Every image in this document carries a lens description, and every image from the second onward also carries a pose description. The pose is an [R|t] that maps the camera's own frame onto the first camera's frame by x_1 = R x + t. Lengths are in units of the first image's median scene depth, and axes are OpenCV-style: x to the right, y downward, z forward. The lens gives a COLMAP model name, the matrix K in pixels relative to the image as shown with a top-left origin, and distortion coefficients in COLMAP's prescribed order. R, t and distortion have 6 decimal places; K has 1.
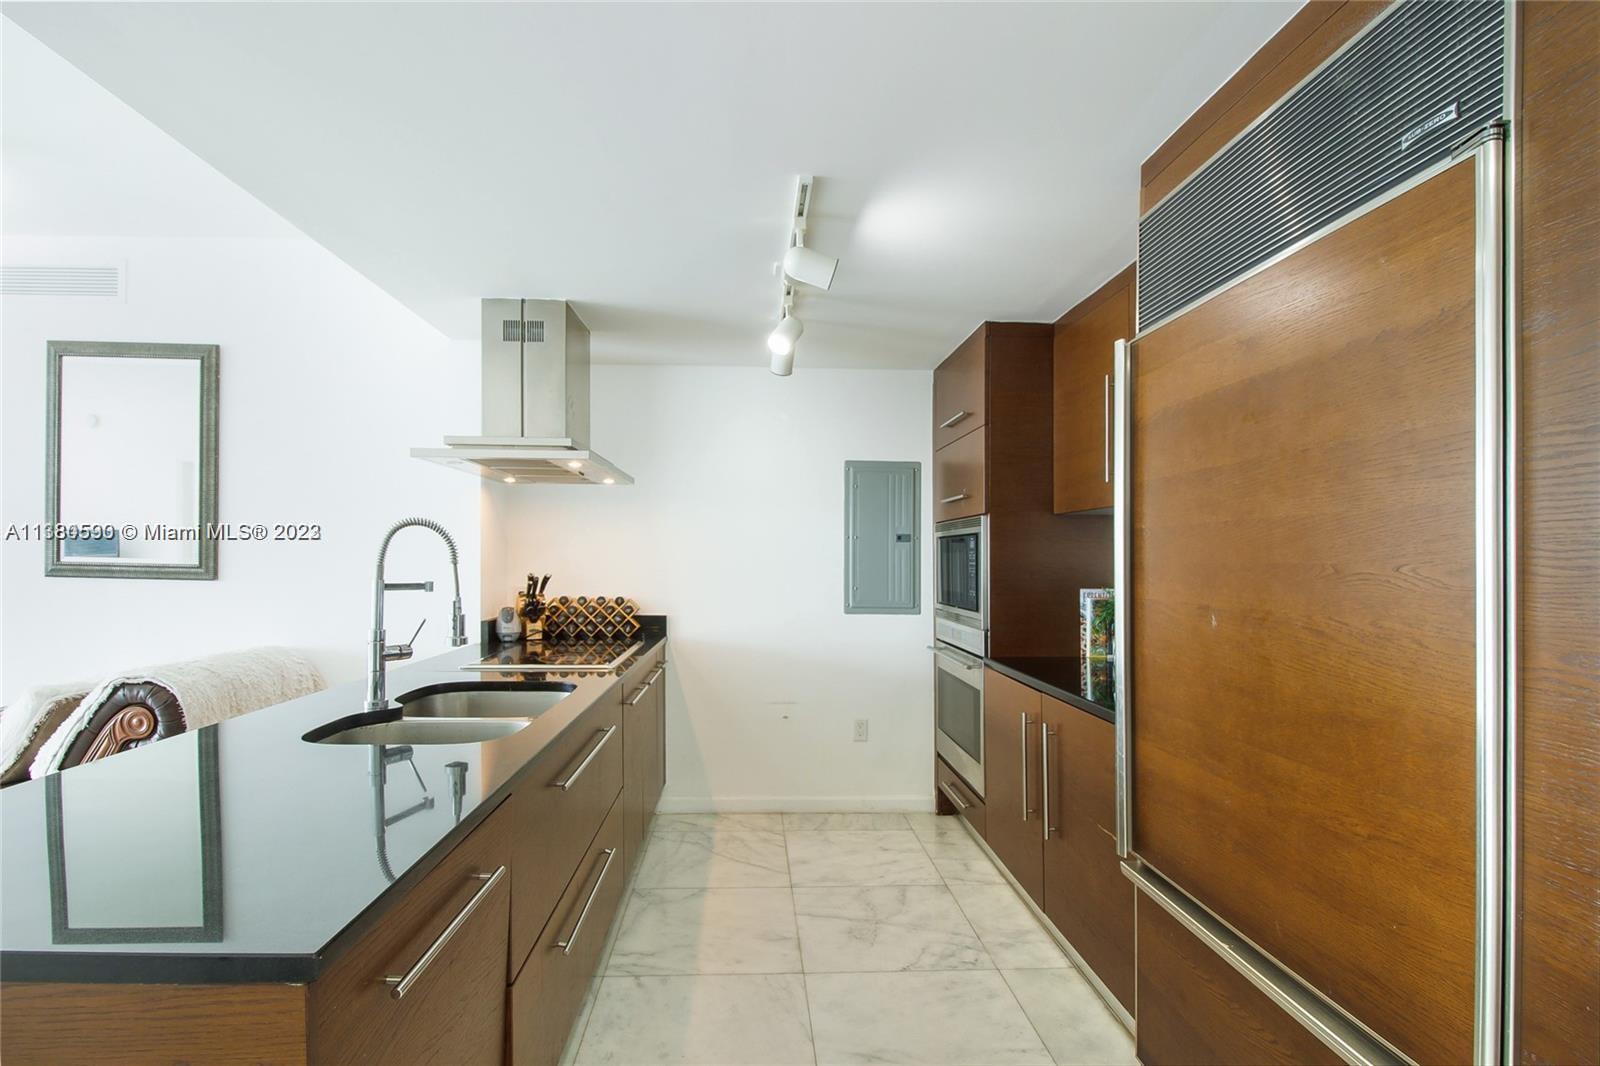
lens RADIAL K [[768.9, 0, 794.1], [0, 768.9, 559.7], [0, 0, 1]] dist [-0.001716, -0.000597]
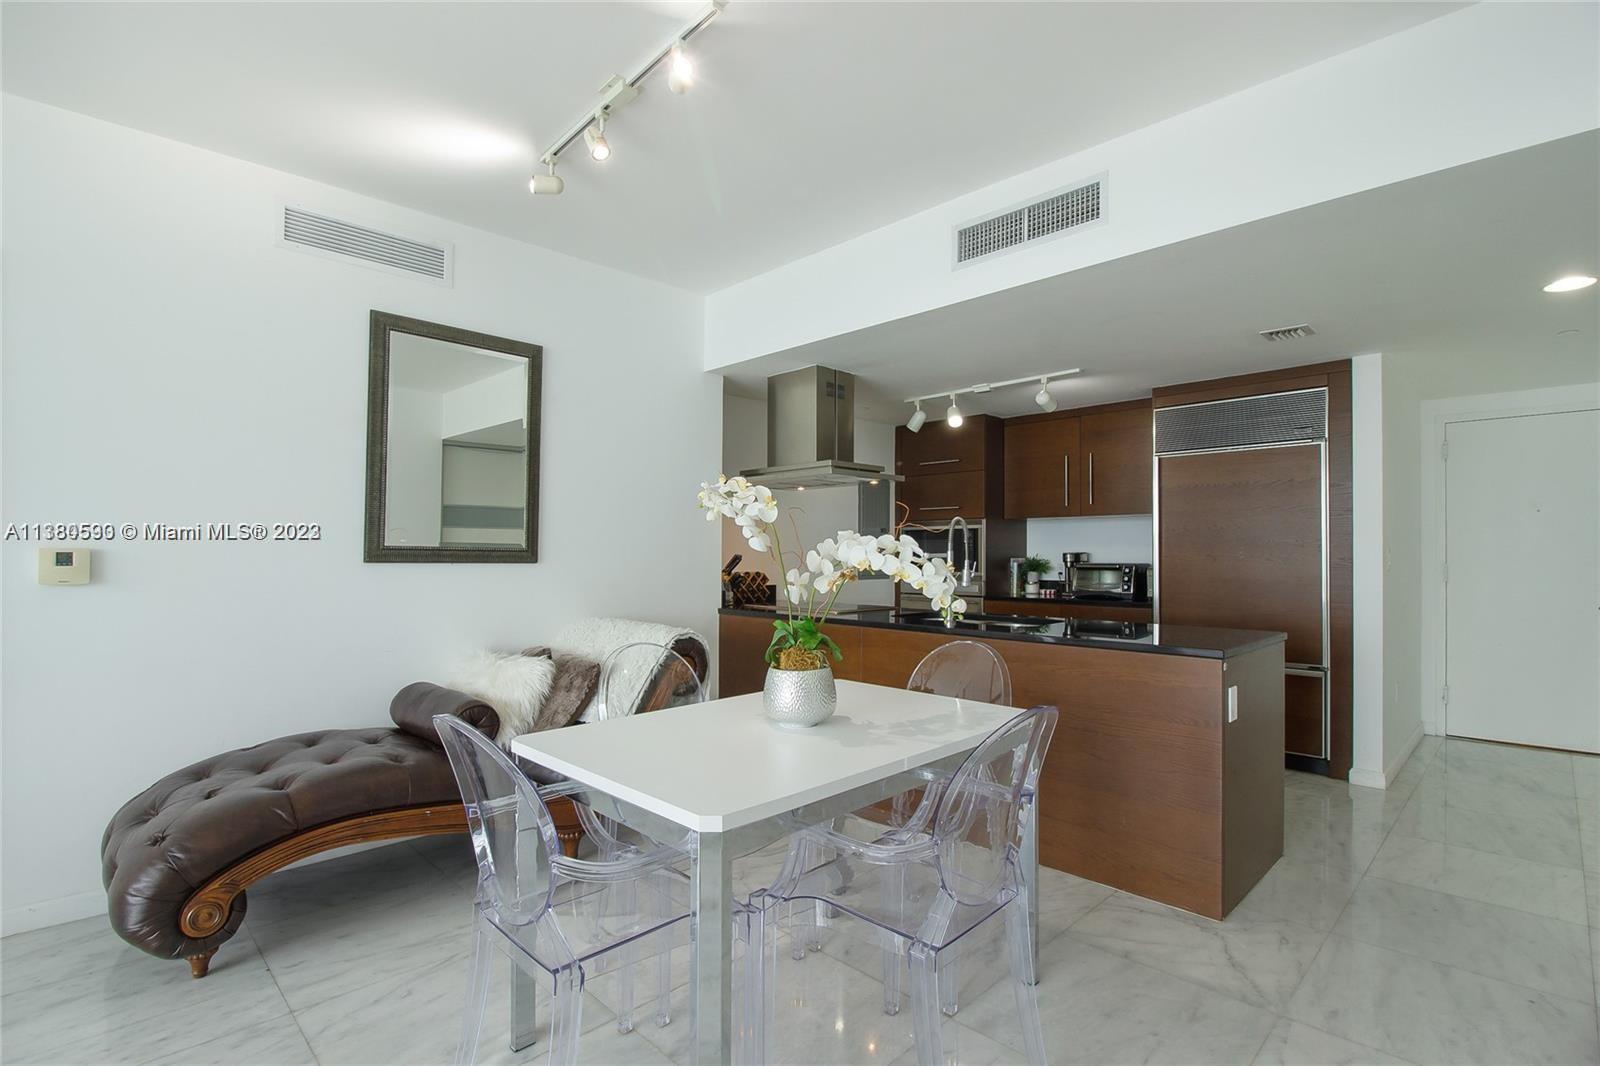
lens RADIAL K [[752.5, 0, 801.4], [0, 752.5, 544.8], [0, 0, 1]] dist [-0.000236, -0.000218]
pose [[0.740523, -0.003444, 0.672022, -1.200640], [0.002152, 0.999994, 0.002754, -0.001376], [-0.672027, -0.000593, 0.740526, -0.033032]]
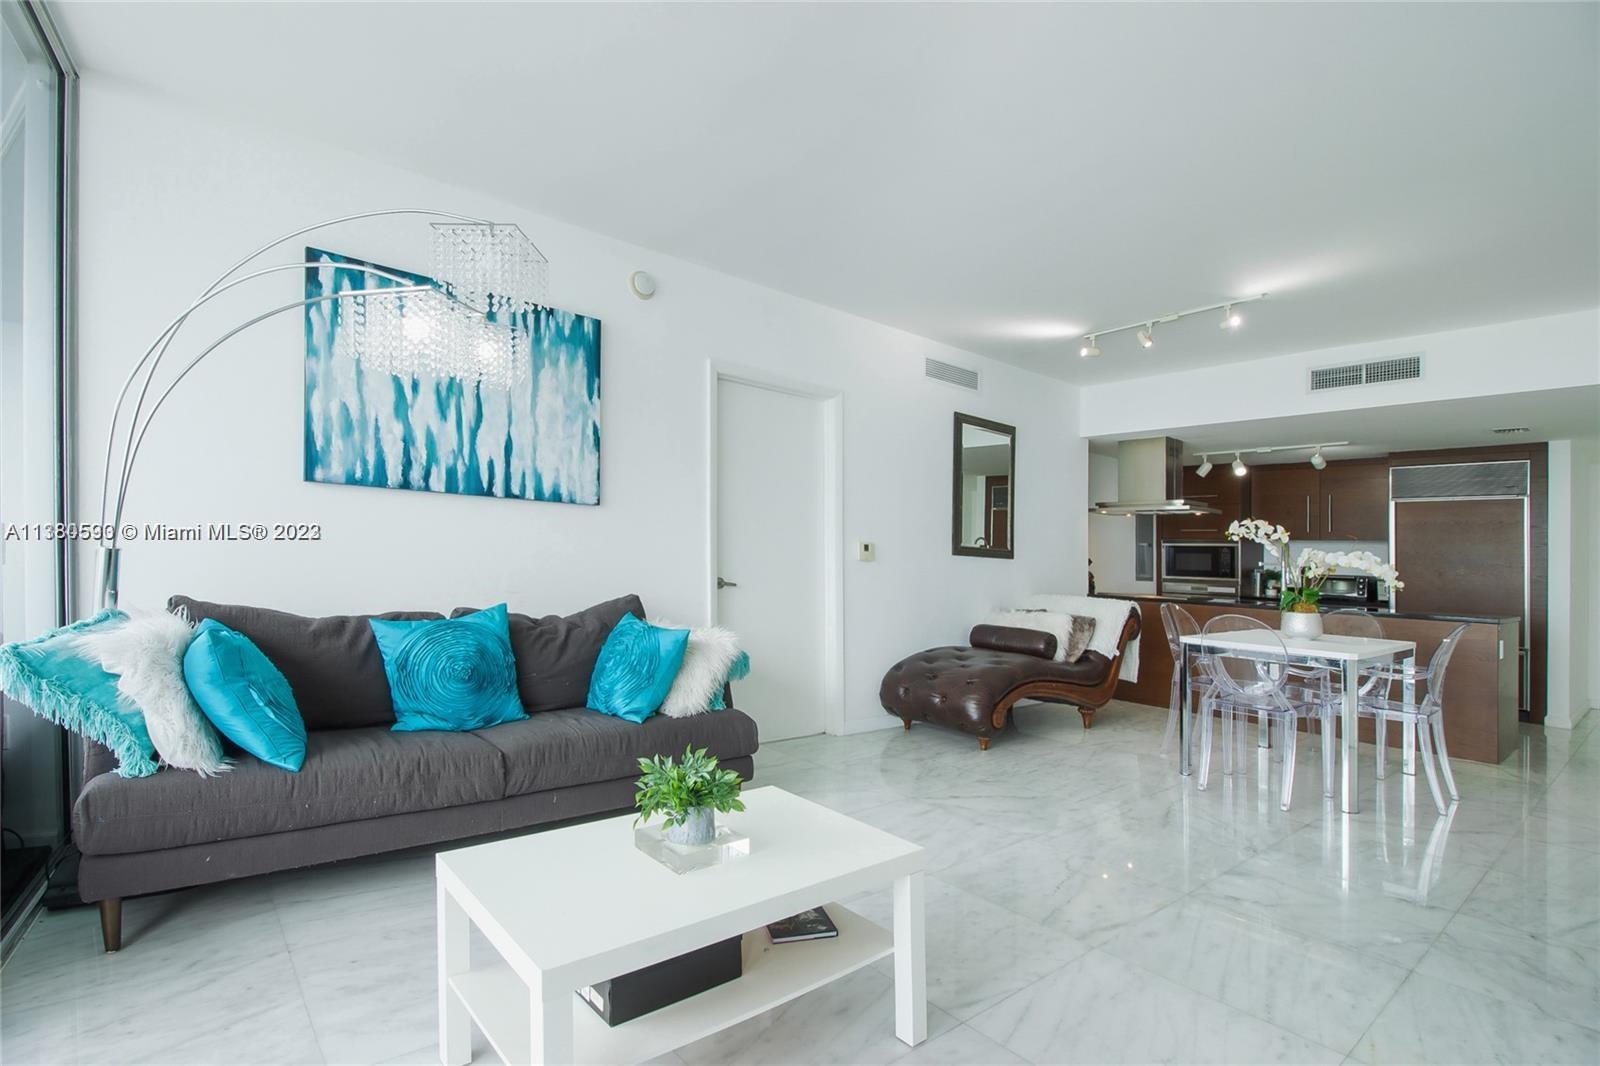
lens RADIAL K [[737.7, 0, 800.0], [0, 737.7, 533.0], [0, 0, 1]] dist [0.000795, -0.010088]
pose [[0.805290, 0.039551, 0.591561, -2.152784], [-0.033349, 0.999214, -0.021407, 0.018256], [-0.591943, -0.002489, 0.805976, -0.078169]]
